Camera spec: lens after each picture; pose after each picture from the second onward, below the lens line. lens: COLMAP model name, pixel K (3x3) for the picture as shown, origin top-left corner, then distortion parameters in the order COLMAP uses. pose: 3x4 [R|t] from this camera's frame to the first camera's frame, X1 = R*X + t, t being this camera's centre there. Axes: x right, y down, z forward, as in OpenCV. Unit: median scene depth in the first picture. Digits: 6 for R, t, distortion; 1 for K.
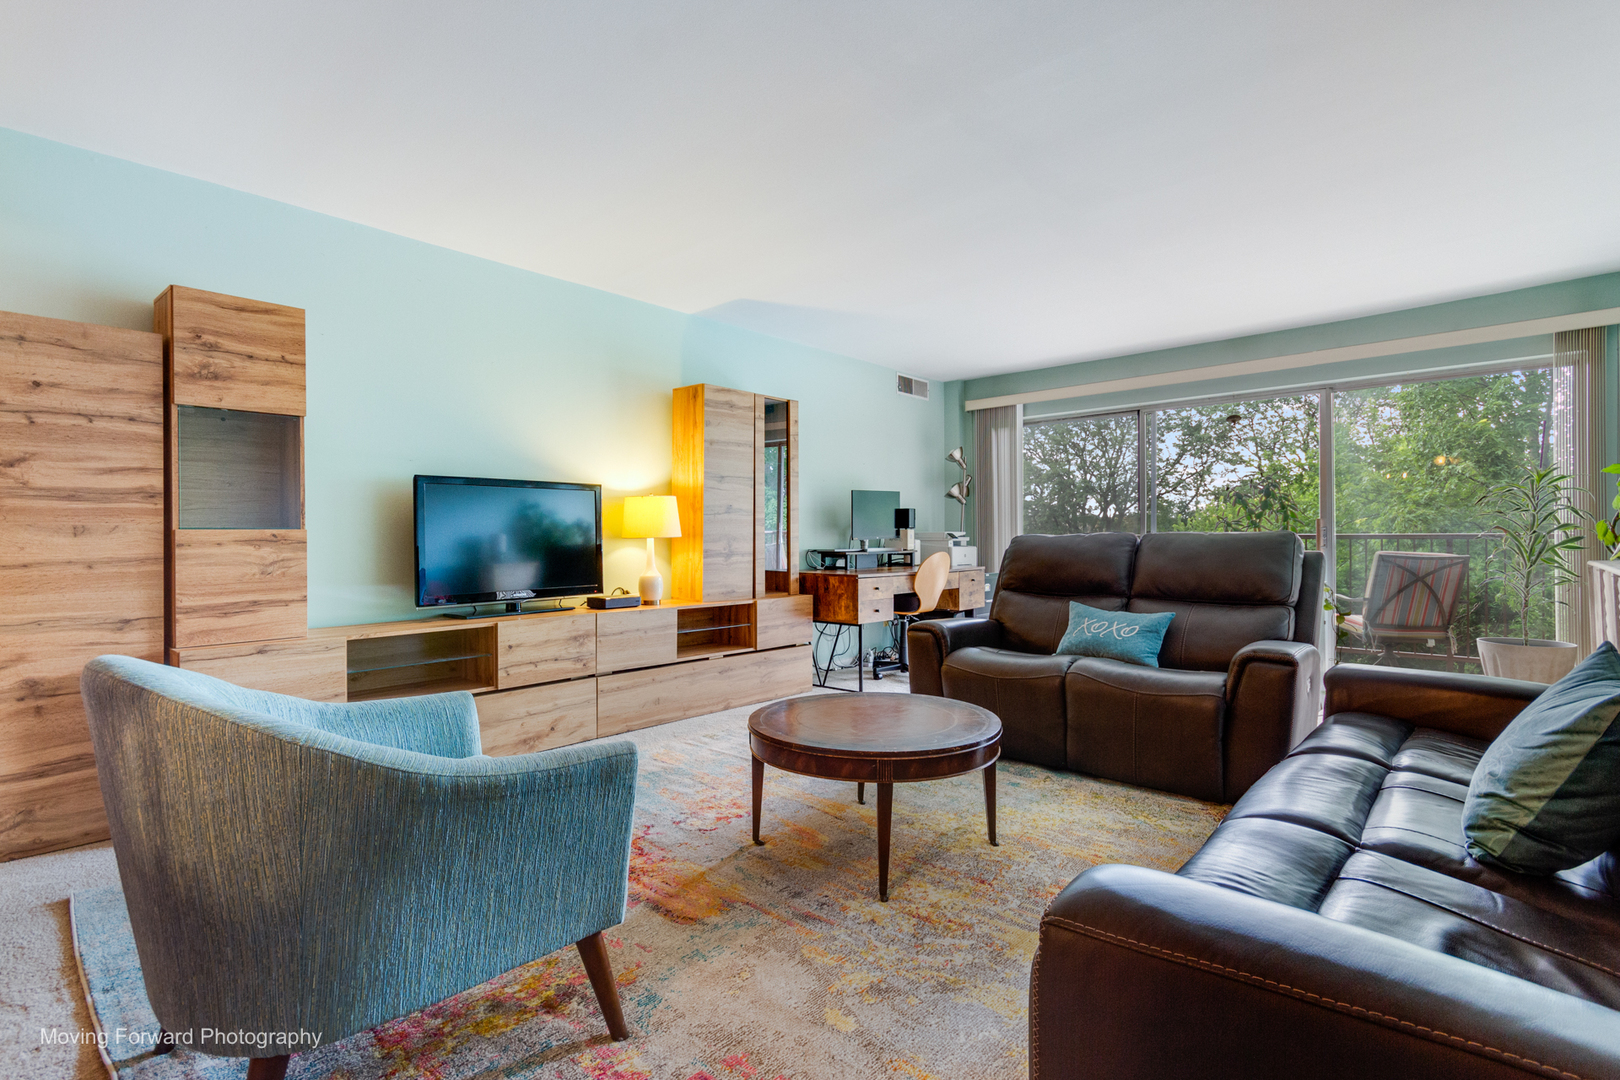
lens RADIAL K [[755.9, 0, 796.2], [0, 755.9, 536.8], [0, 0, 1]] dist [0.004709, 0.001106]
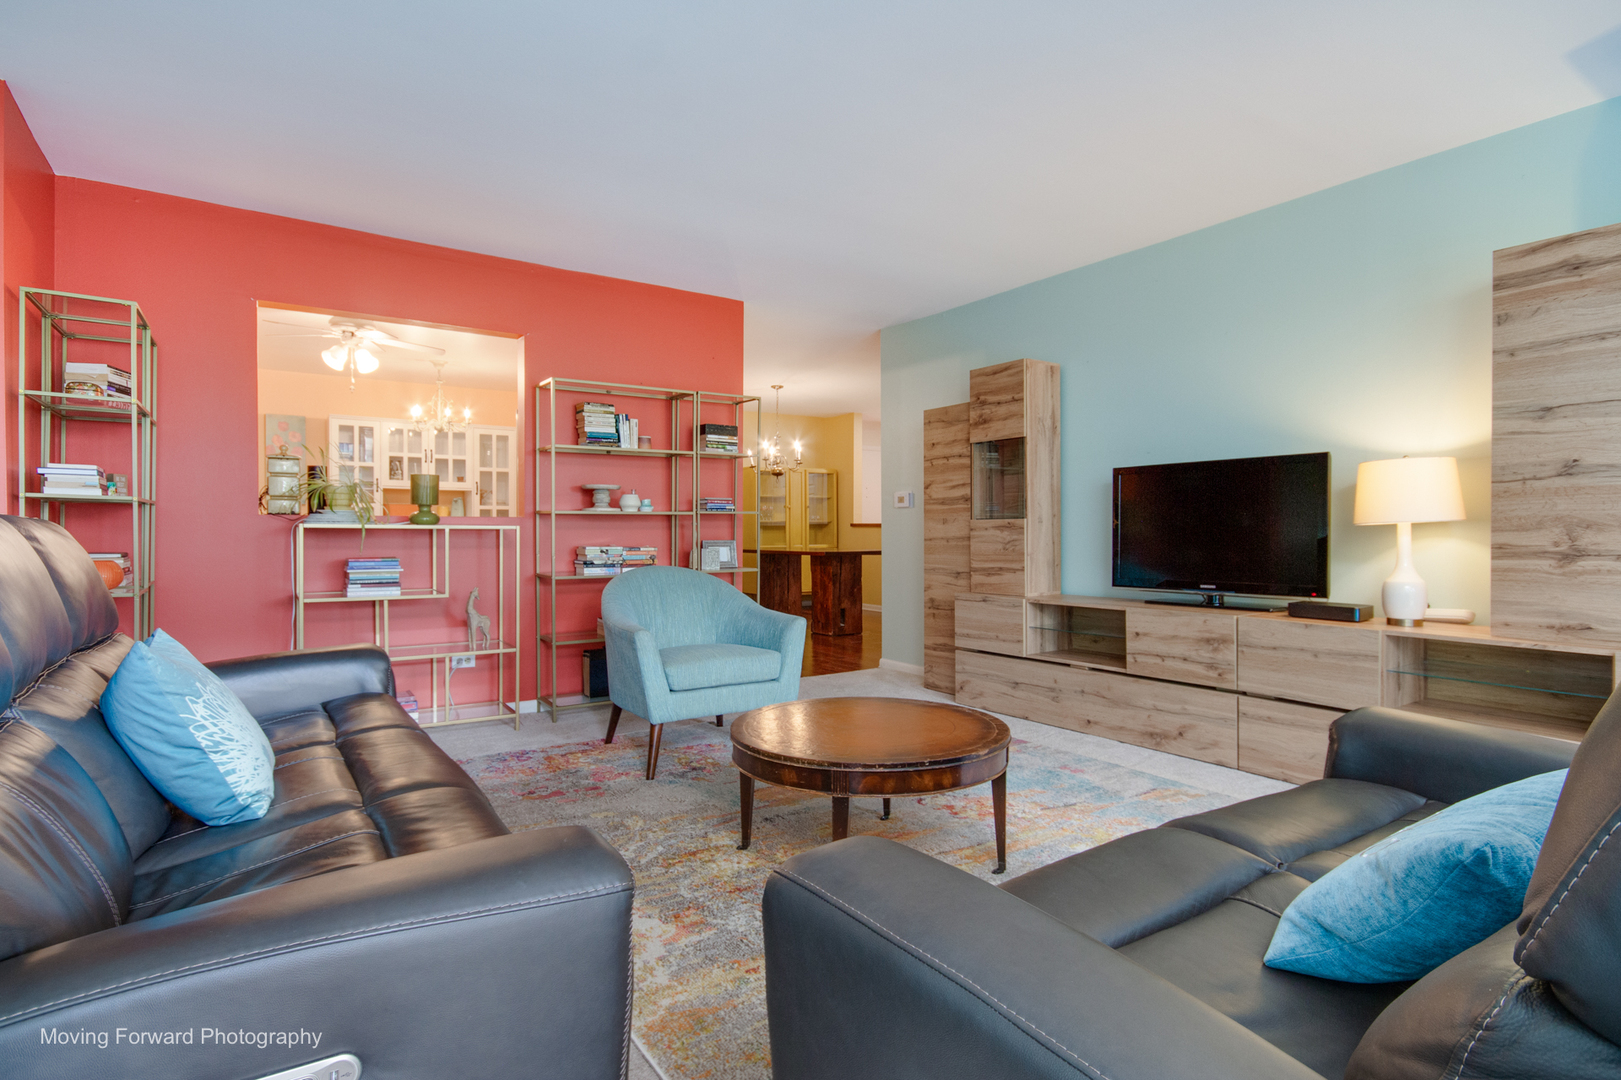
lens RADIAL K [[796.5, 0, 810.5], [0, 796.5, 540.0], [0, 0, 1]] dist [-0.000626, -0.000209]
pose [[-0.208342, 0.019148, -0.977869, 0.854357], [0.005710, 0.999815, 0.018362, 0.000147], [0.978039, -0.001758, -0.208413, 0.927271]]
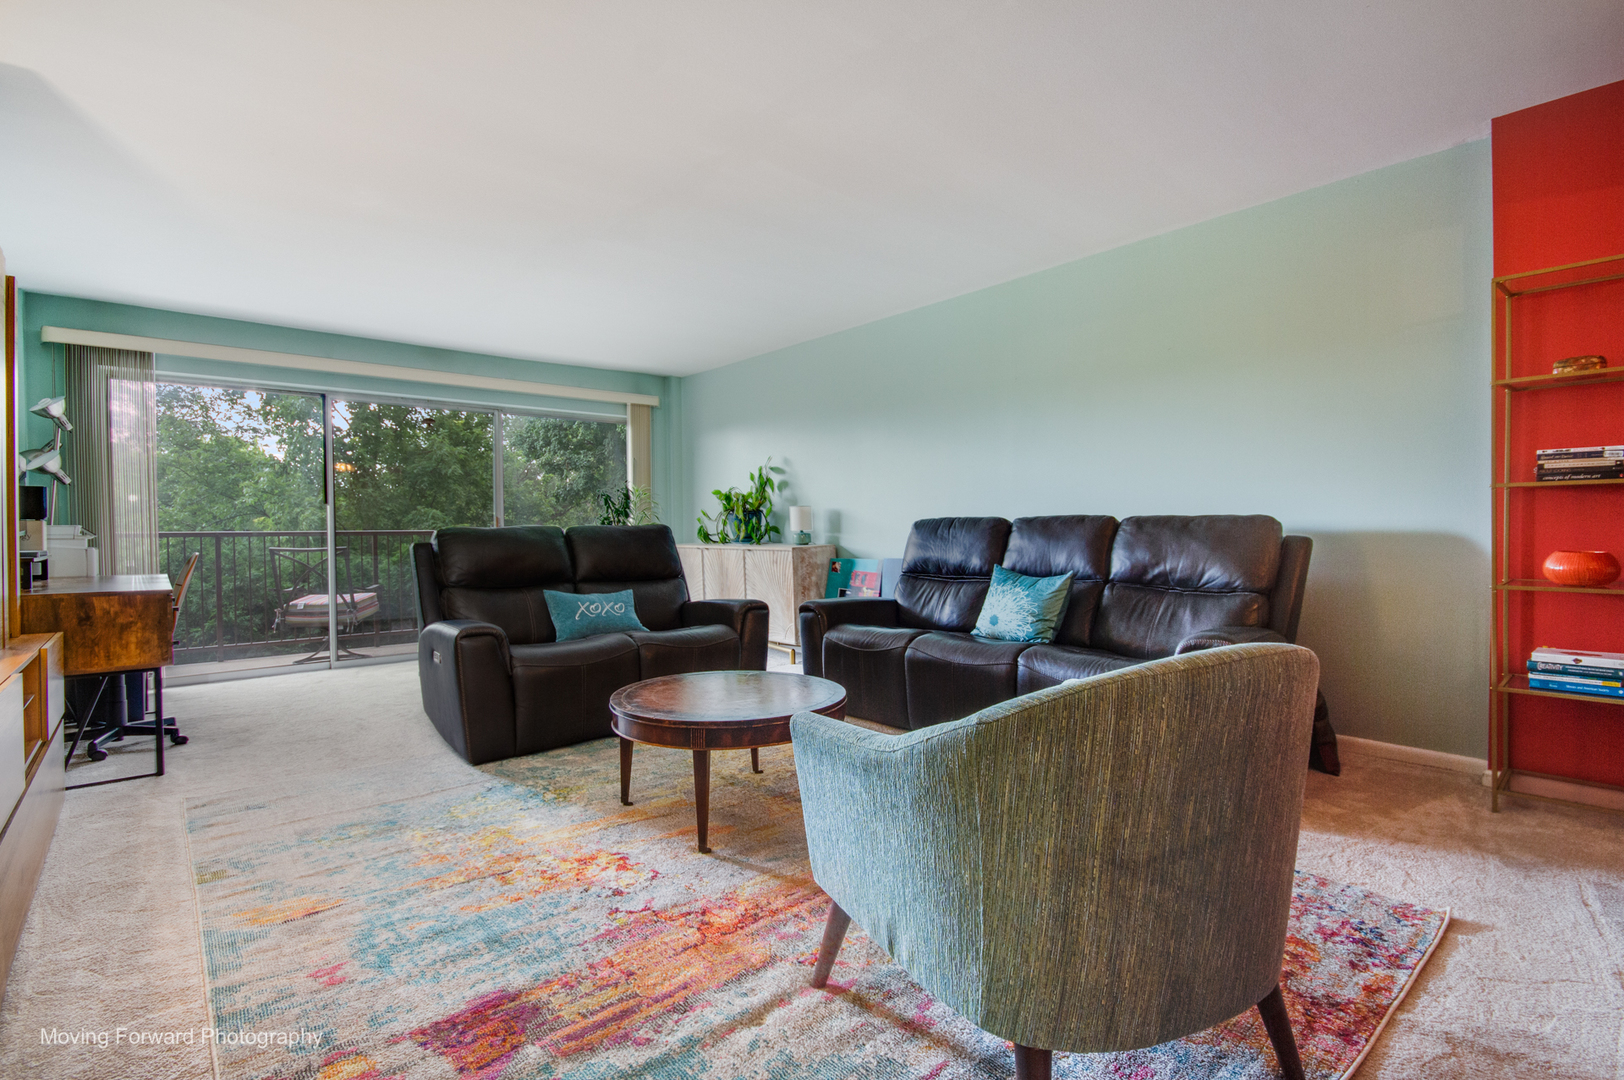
lens RADIAL K [[757.7, 0, 798.2], [0, 757.7, 536.7], [0, 0, 1]] dist [0.004709, 0.001106]
pose [[0.136159, -0.004738, 0.990676, -0.792357], [0.004638, 0.999981, 0.004145, 0.008470], [-0.990676, 0.004030, 0.136178, 0.621363]]
